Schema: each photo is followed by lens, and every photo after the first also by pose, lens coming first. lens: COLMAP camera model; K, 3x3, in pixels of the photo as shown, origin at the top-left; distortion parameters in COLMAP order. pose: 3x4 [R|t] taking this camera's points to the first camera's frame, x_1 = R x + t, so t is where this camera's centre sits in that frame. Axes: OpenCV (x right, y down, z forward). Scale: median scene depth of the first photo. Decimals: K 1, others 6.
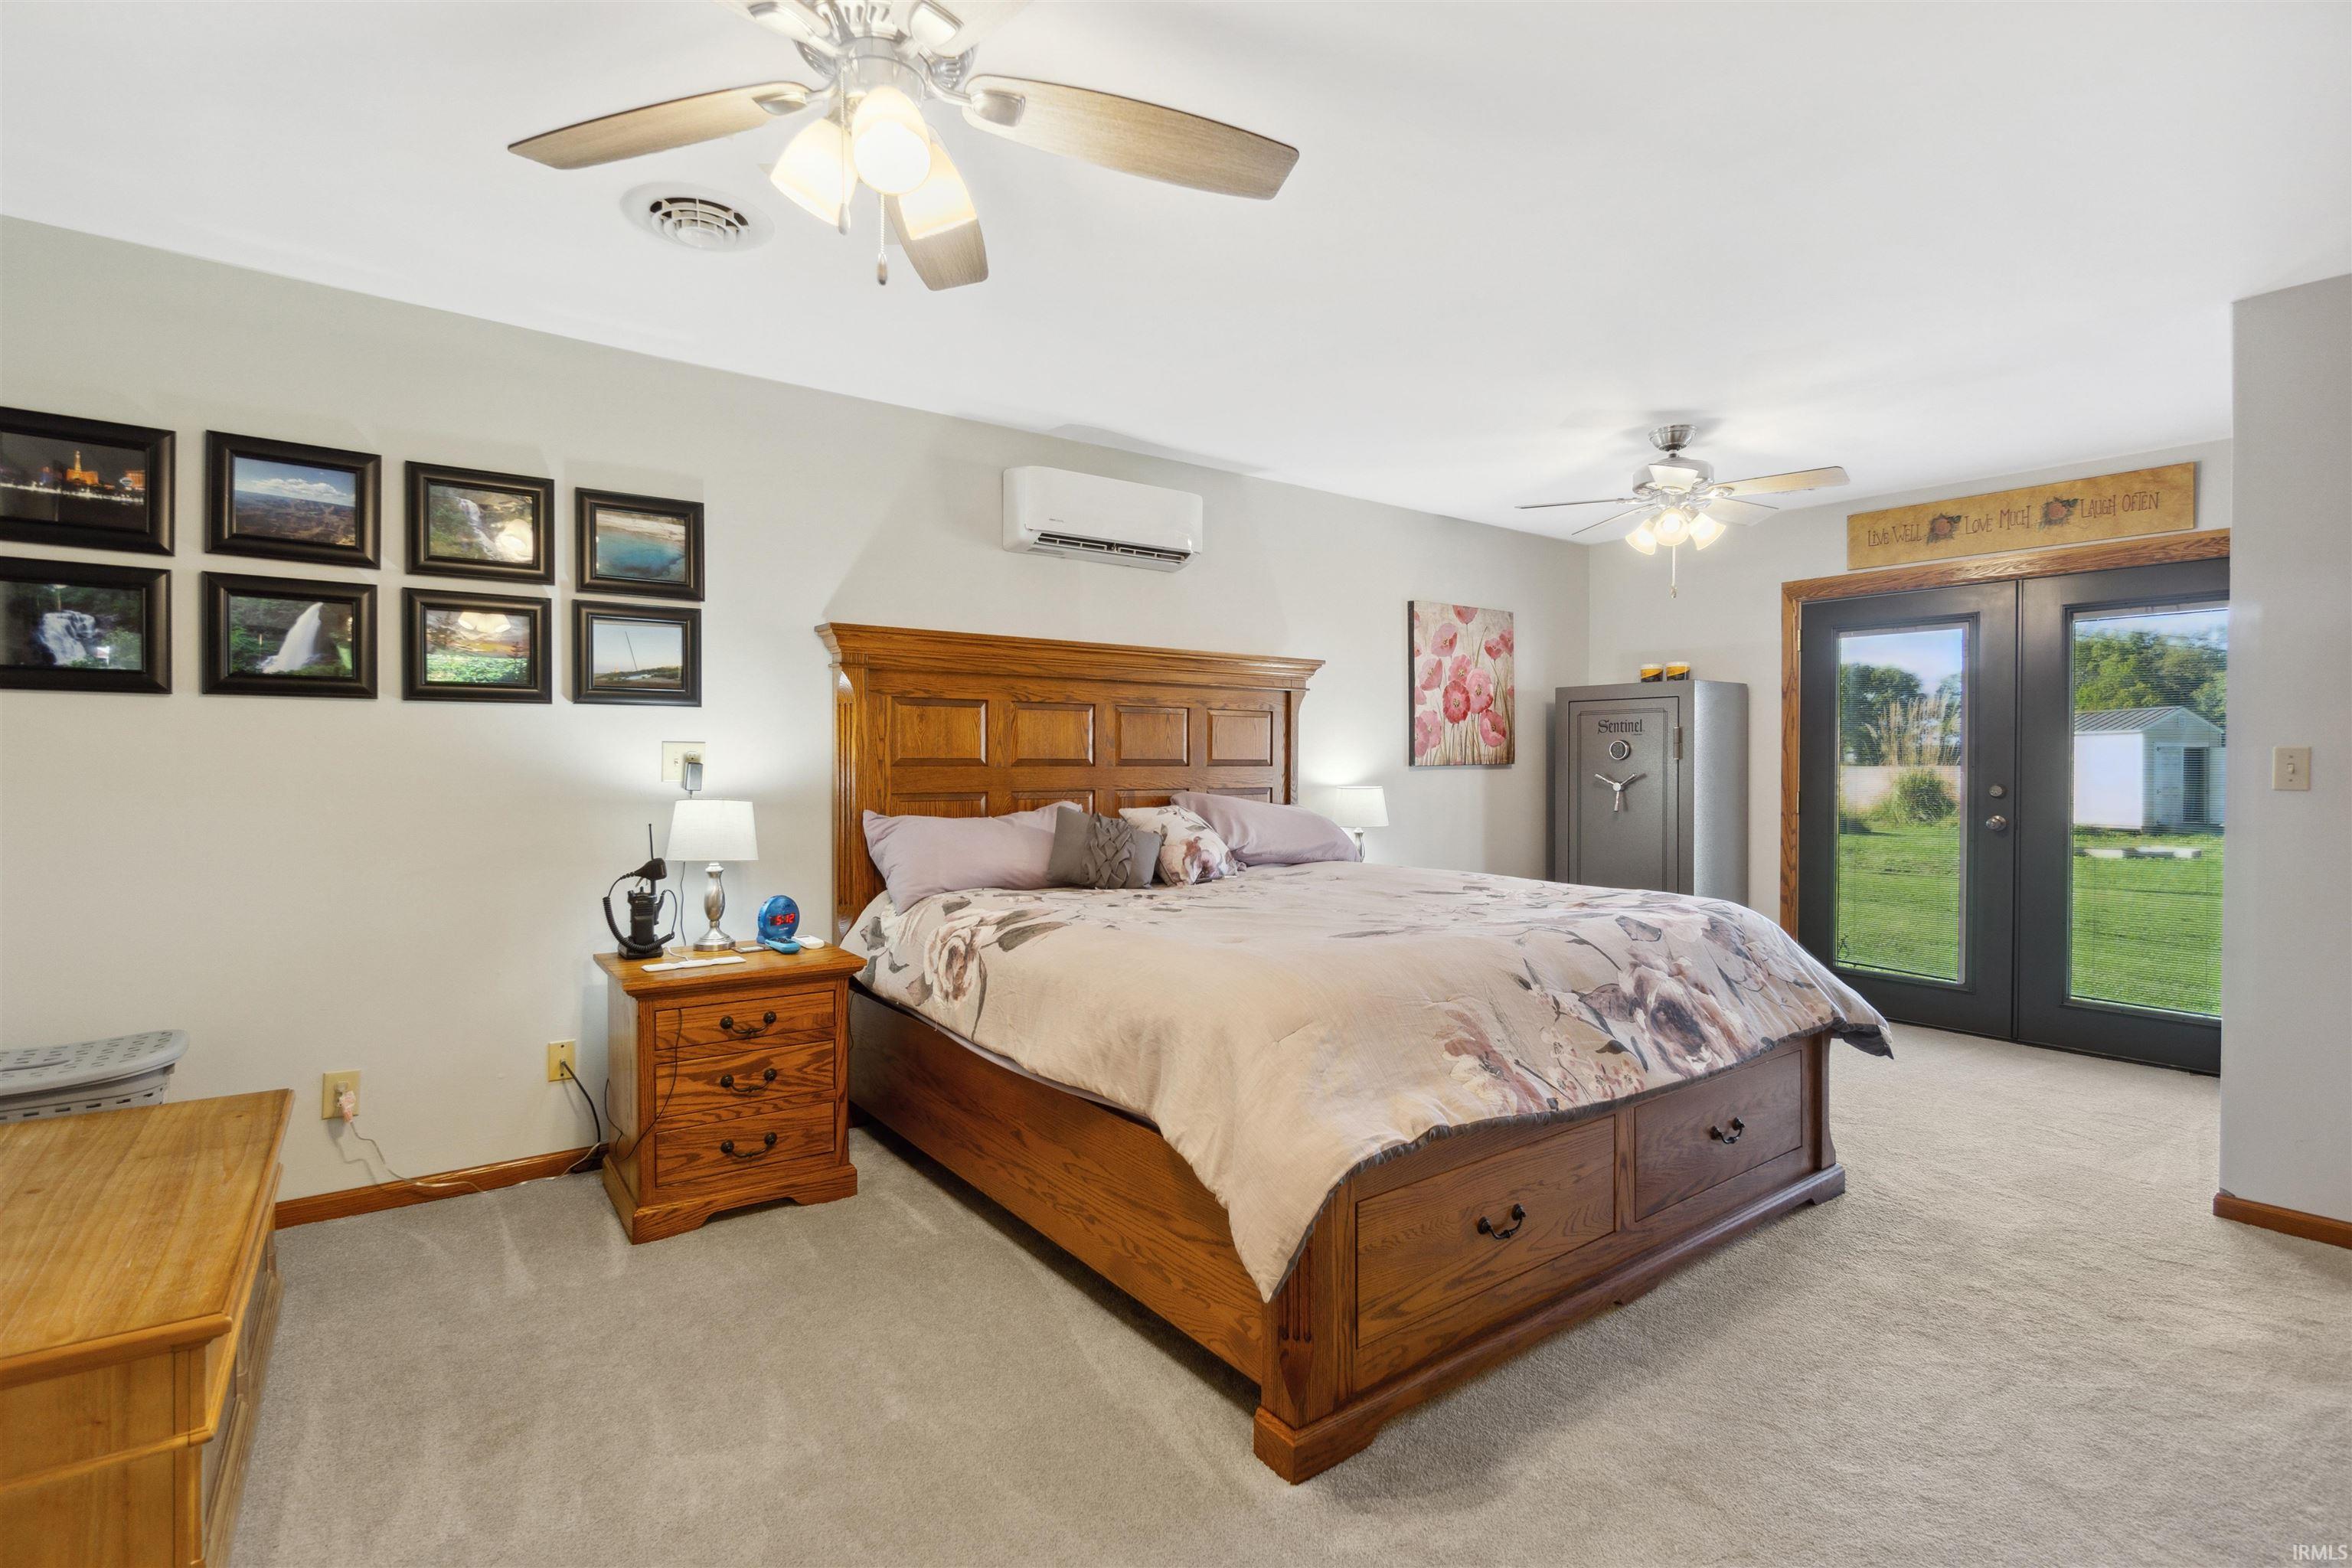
lens RADIAL K [[1107.1, 0, 1161.6], [0, 1107.1, 756.9], [0, 0, 1]] dist [-0.005275, -0.000076]
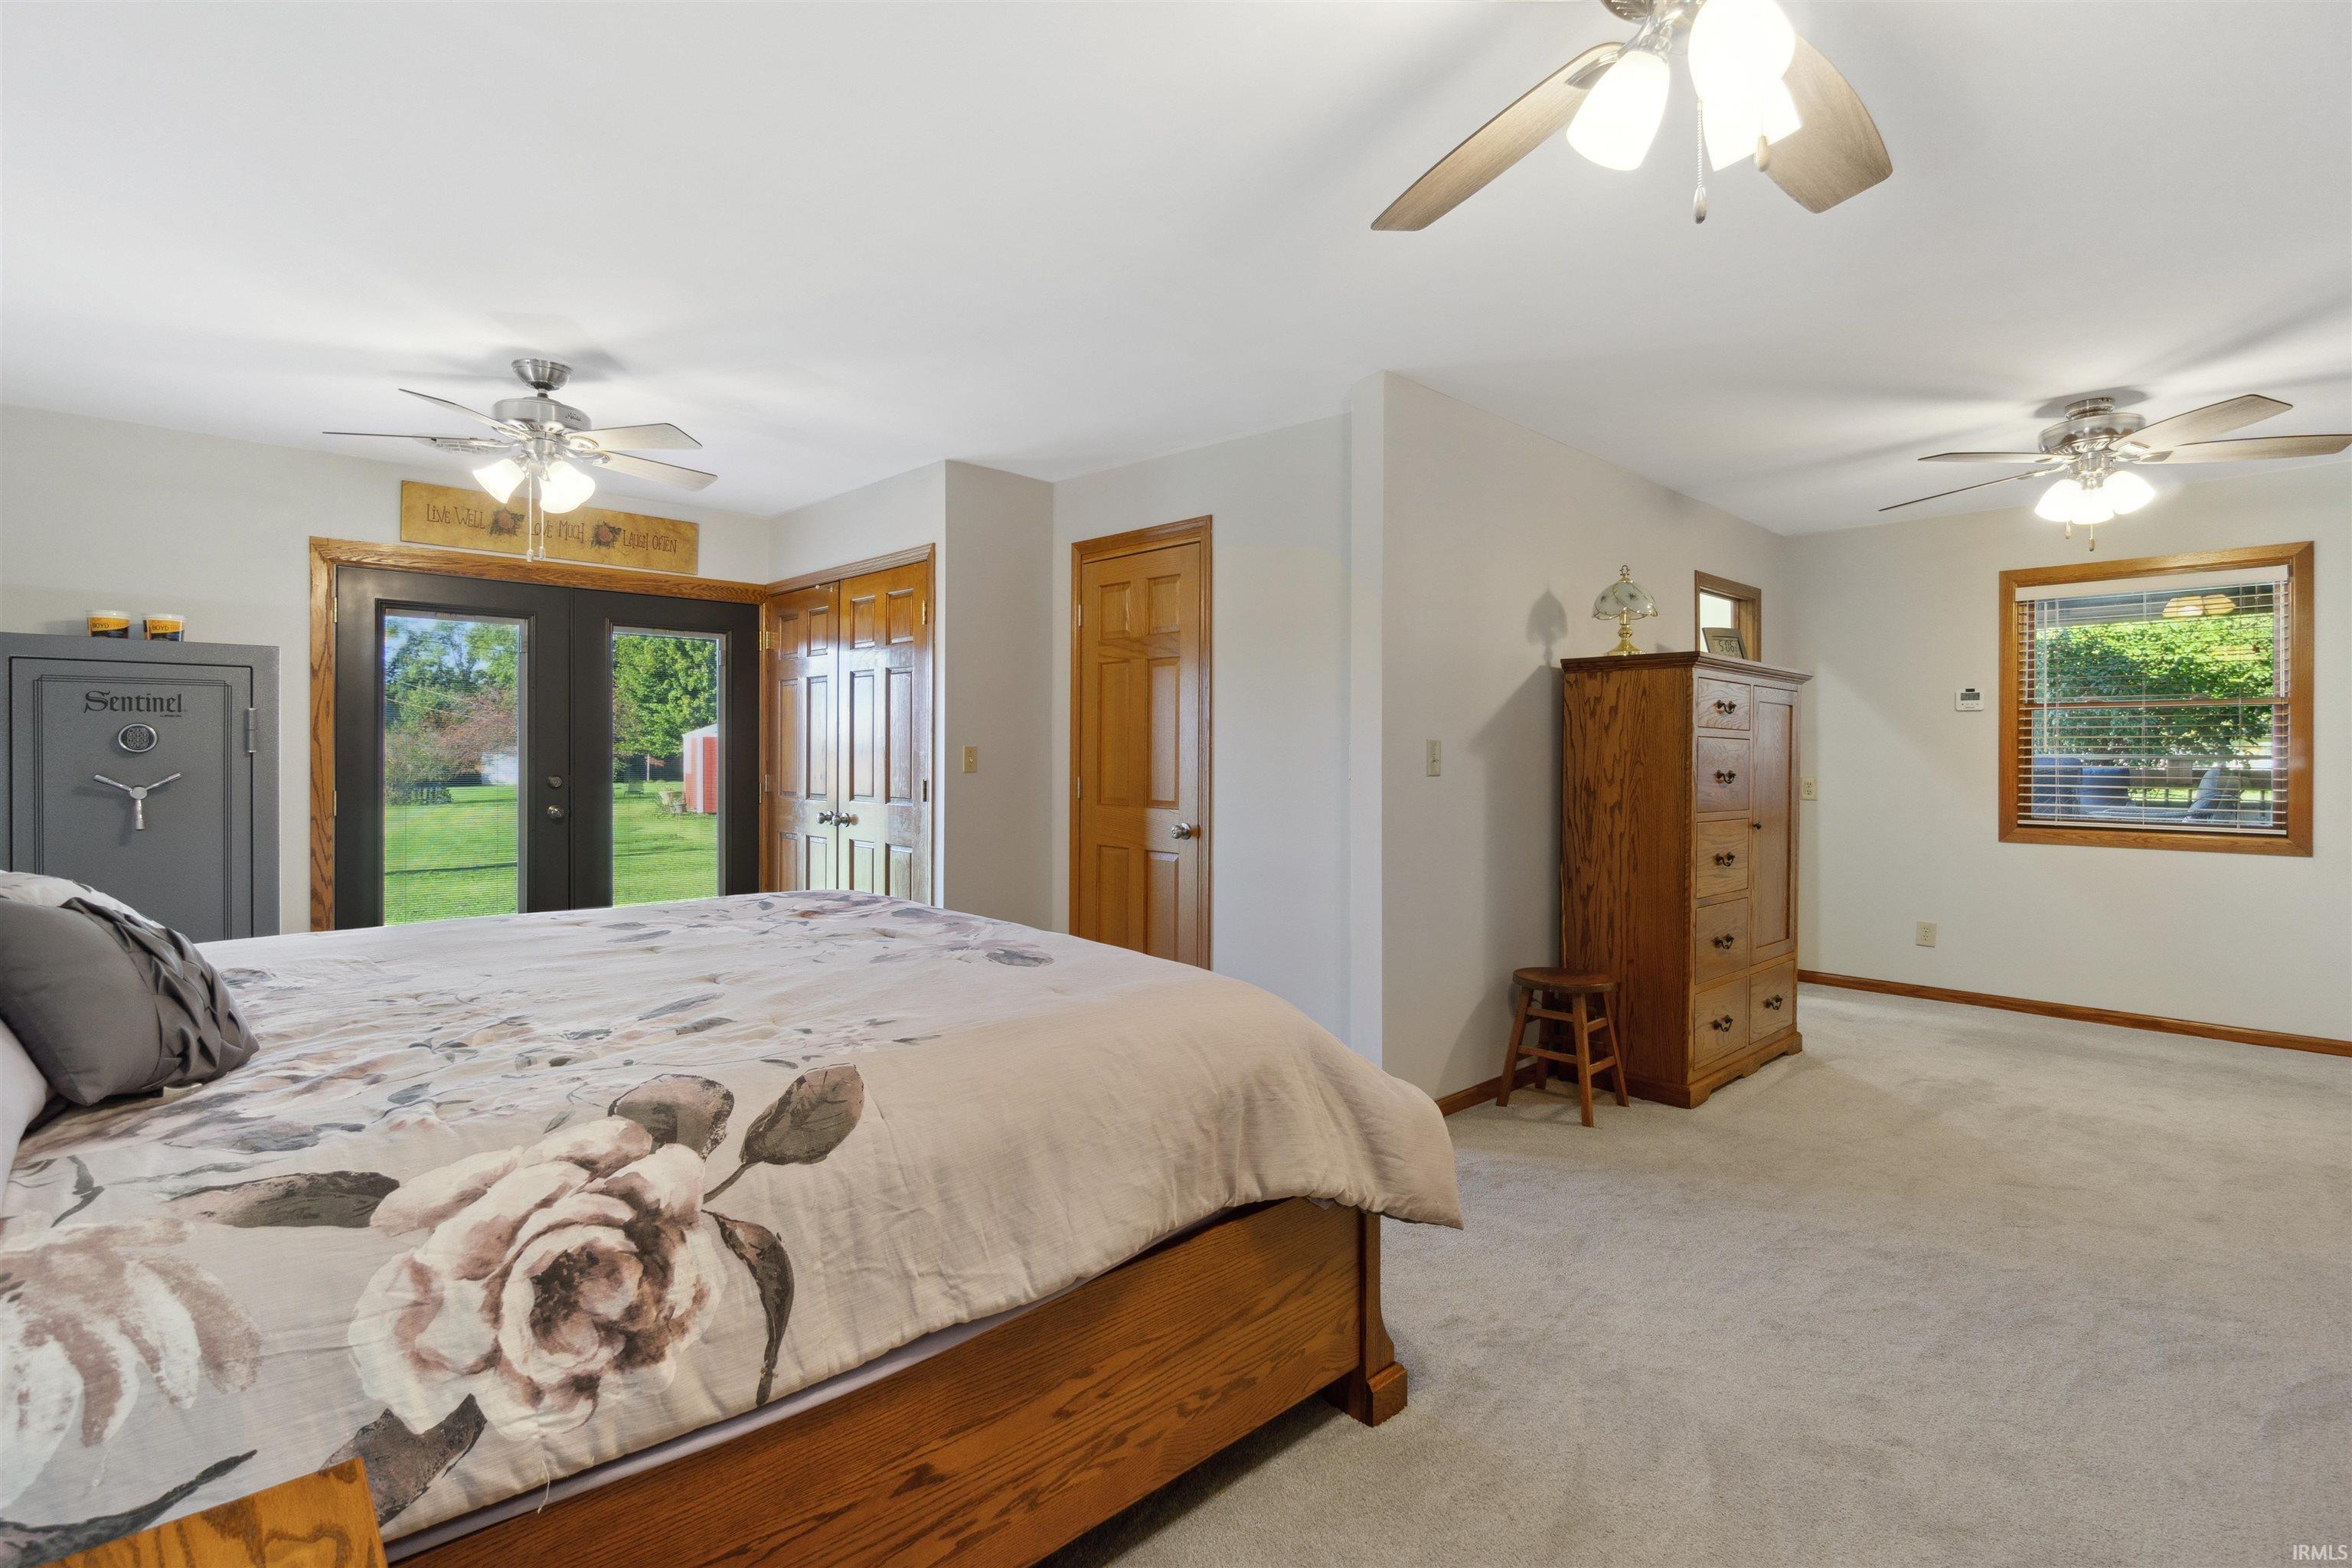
lens RADIAL K [[1107.1, 0, 1161.6], [0, 1107.1, 756.9], [0, 0, 1]] dist [-0.005275, -0.000076]
pose [[-0.119427, -0.005250, 0.992829, -0.415186], [-0.004209, 0.999980, 0.004782, -0.001009], [-0.992834, -0.003608, -0.119447, 0.598583]]
